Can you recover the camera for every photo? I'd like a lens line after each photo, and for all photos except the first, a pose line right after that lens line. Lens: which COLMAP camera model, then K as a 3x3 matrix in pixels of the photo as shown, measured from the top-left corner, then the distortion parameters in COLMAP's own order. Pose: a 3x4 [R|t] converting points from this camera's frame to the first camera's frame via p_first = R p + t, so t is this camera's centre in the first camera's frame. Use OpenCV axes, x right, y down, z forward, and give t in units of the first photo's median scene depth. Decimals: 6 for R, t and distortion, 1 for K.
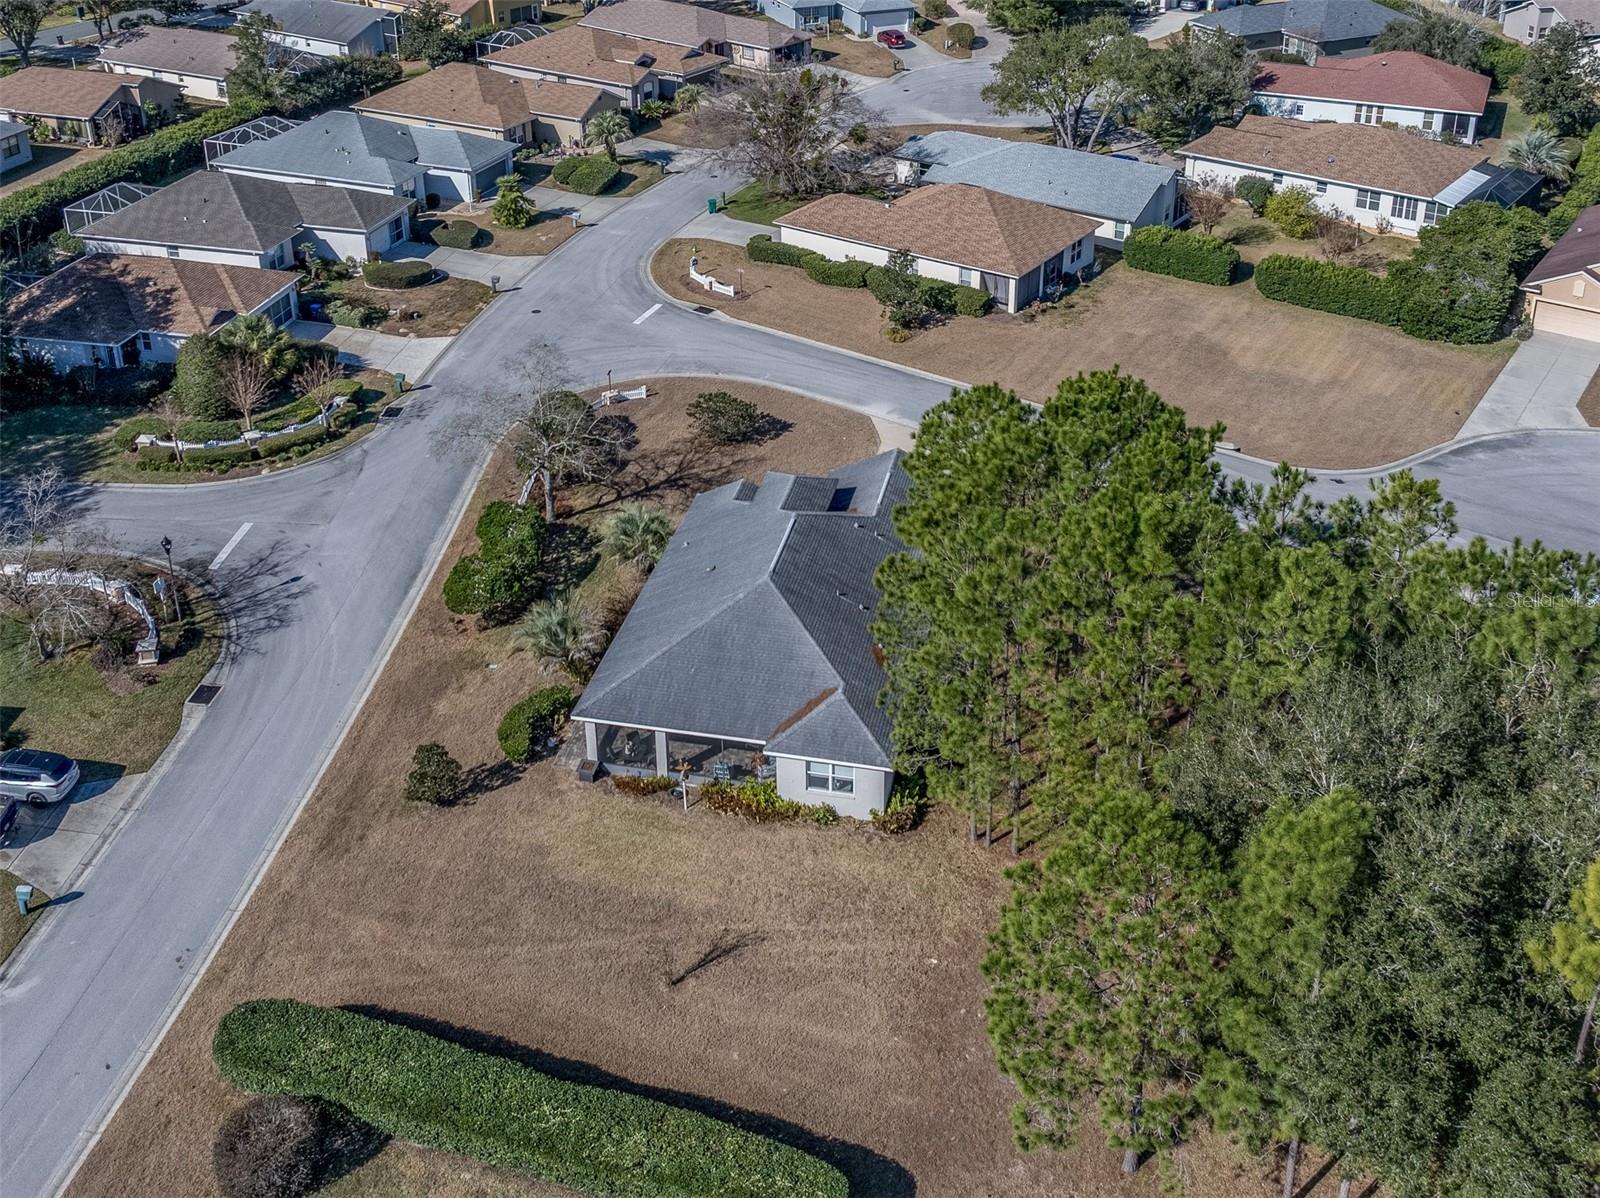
lens RADIAL K [[1455.2, 0, 808.3], [0, 1455.2, 597.8], [0, 0, 1]] dist [-0.016091, 0.002608]
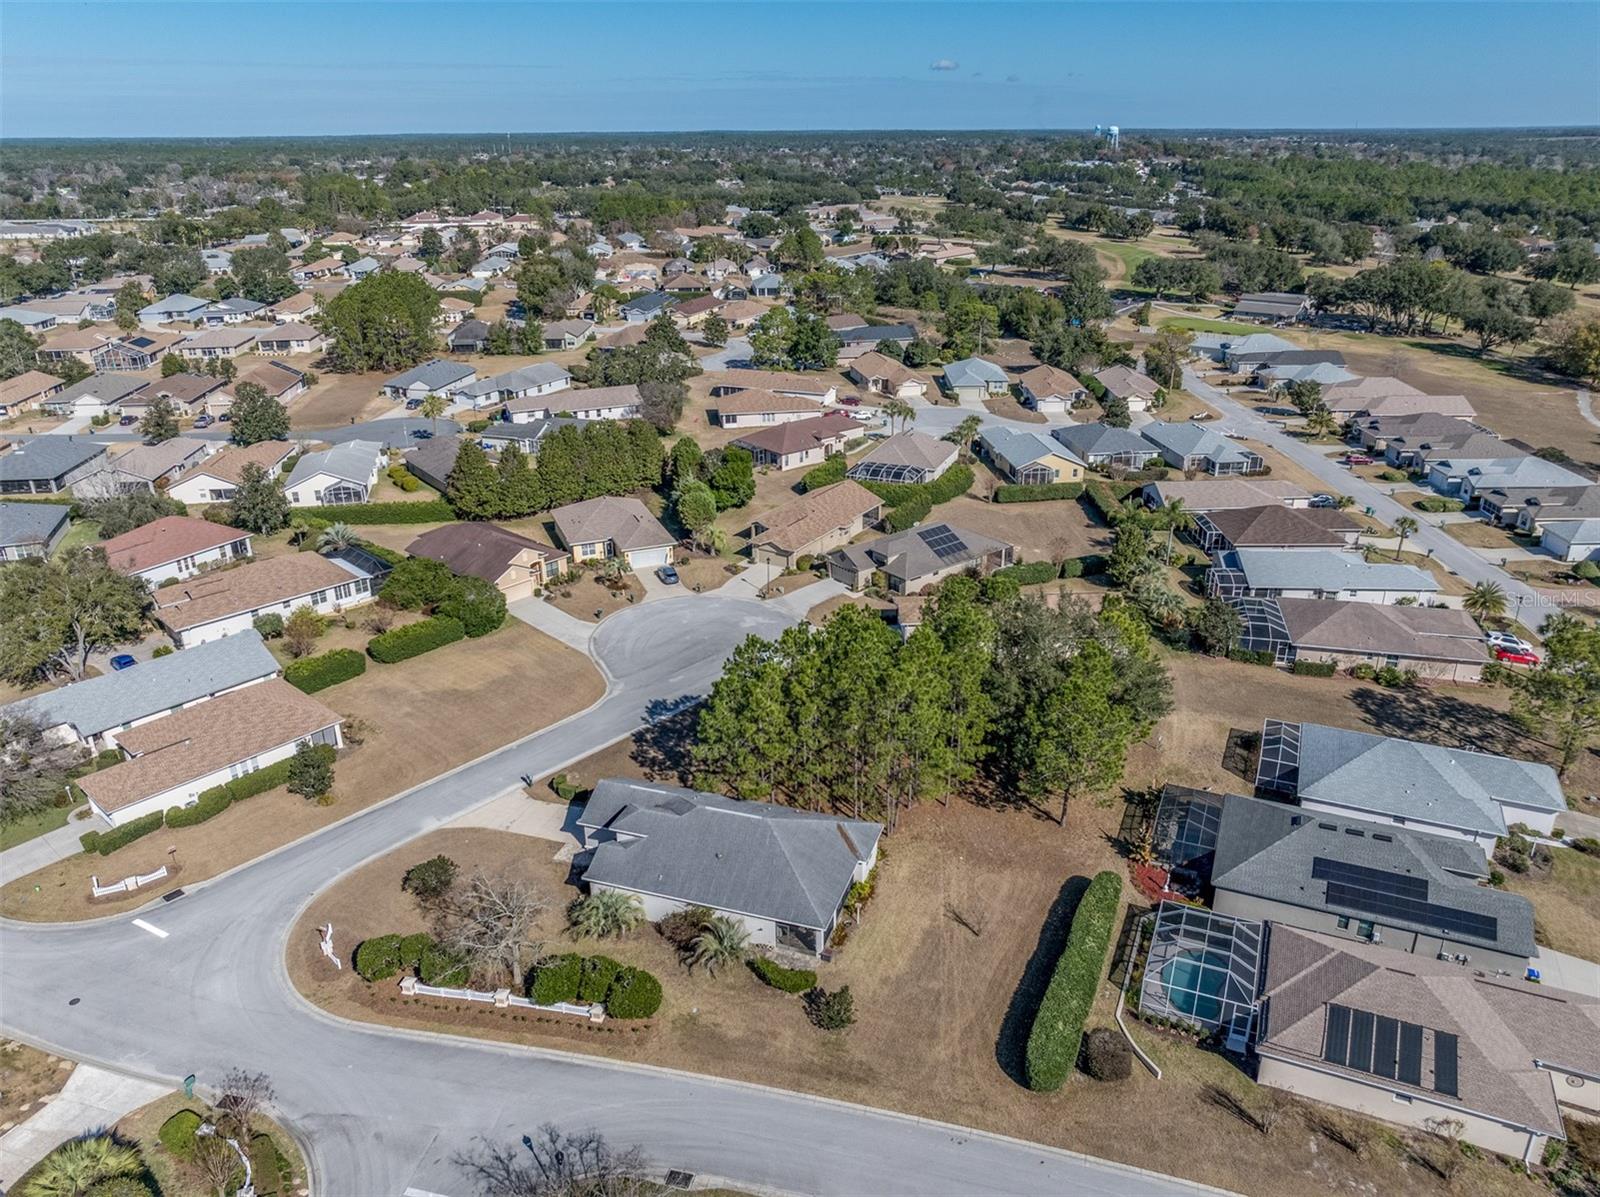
lens RADIAL K [[1124.2, 0, 806.0], [0, 1124.2, 597.9], [0, 0, 1]] dist [-0.017231, 0.007963]
pose [[0.112103, -0.380116, 0.918120, -0.873371], [0.548591, 0.794056, 0.261769, -0.414788], [-0.828542, 0.474327, 0.297545, 0.311744]]
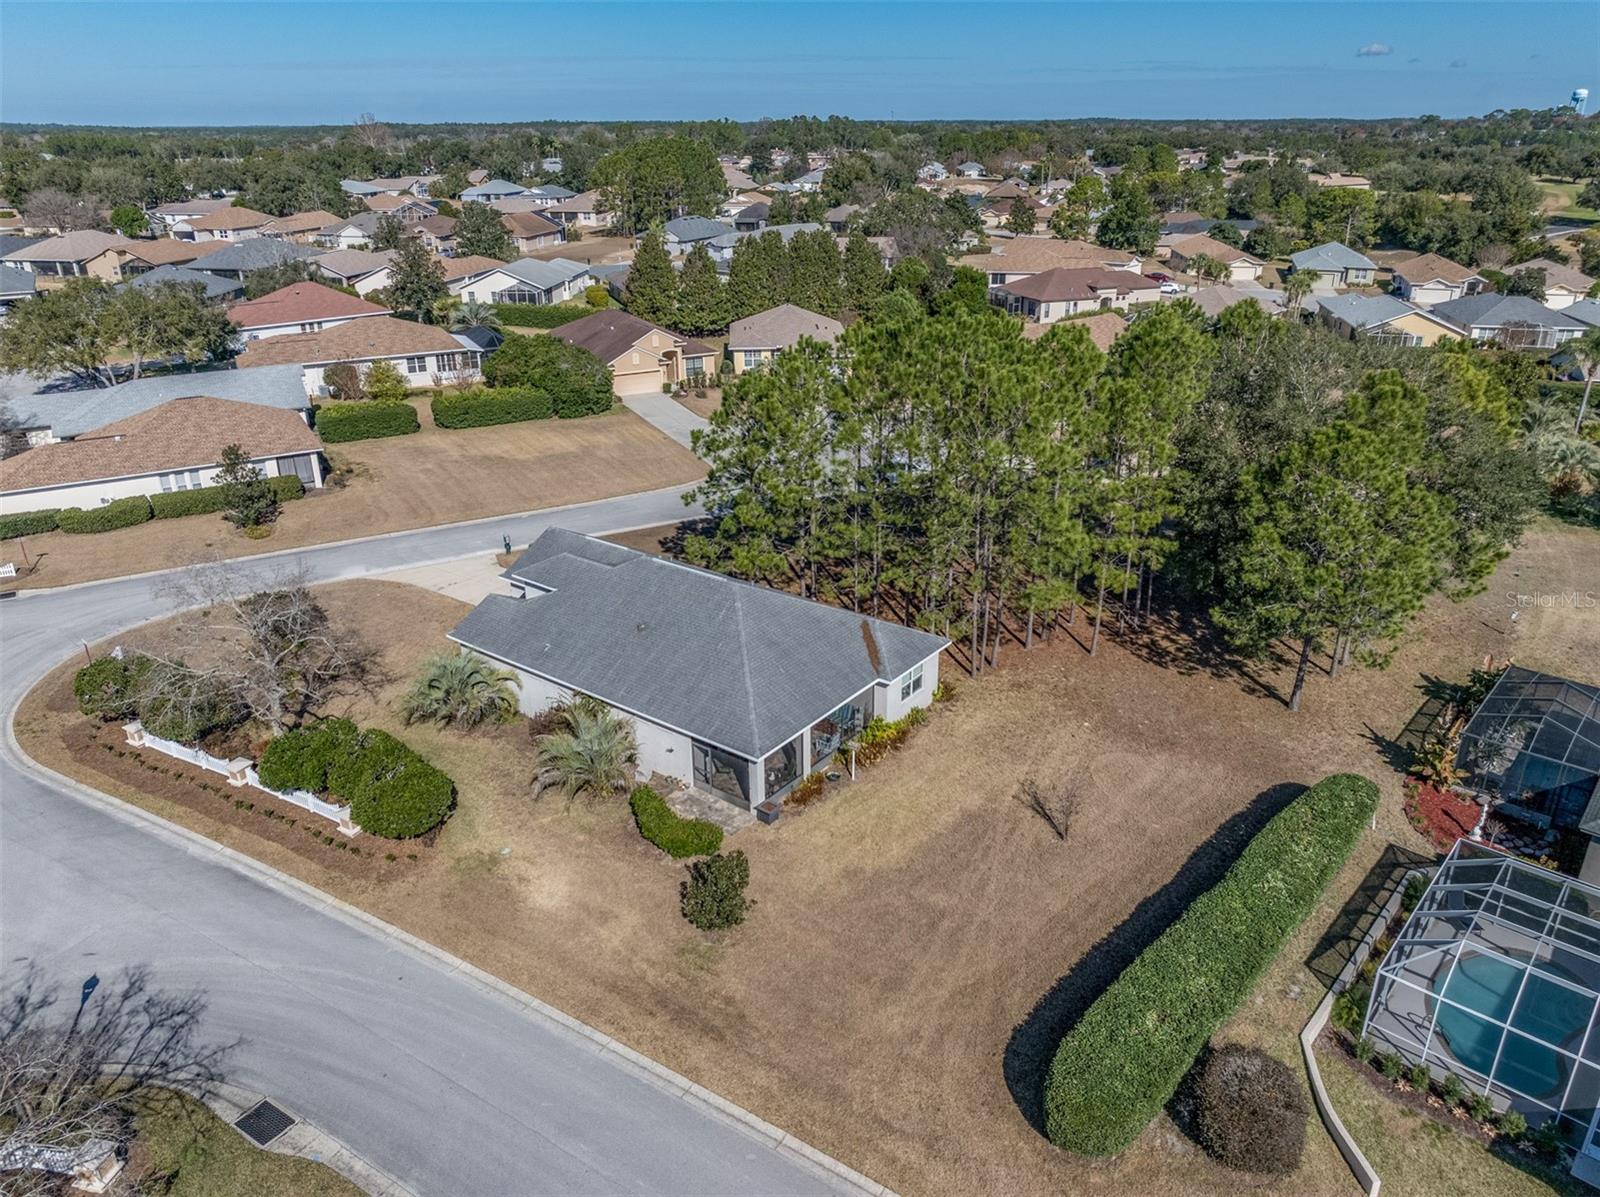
lens RADIAL K [[1124.2, 0, 806.0], [0, 1124.2, 597.9], [0, 0, 1]] dist [-0.017231, 0.007963]
pose [[0.418658, -0.351386, 0.837408, -0.510203], [0.497716, 0.860070, 0.112065, -0.050993], [-0.759608, 0.369875, 0.534966, 0.391137]]
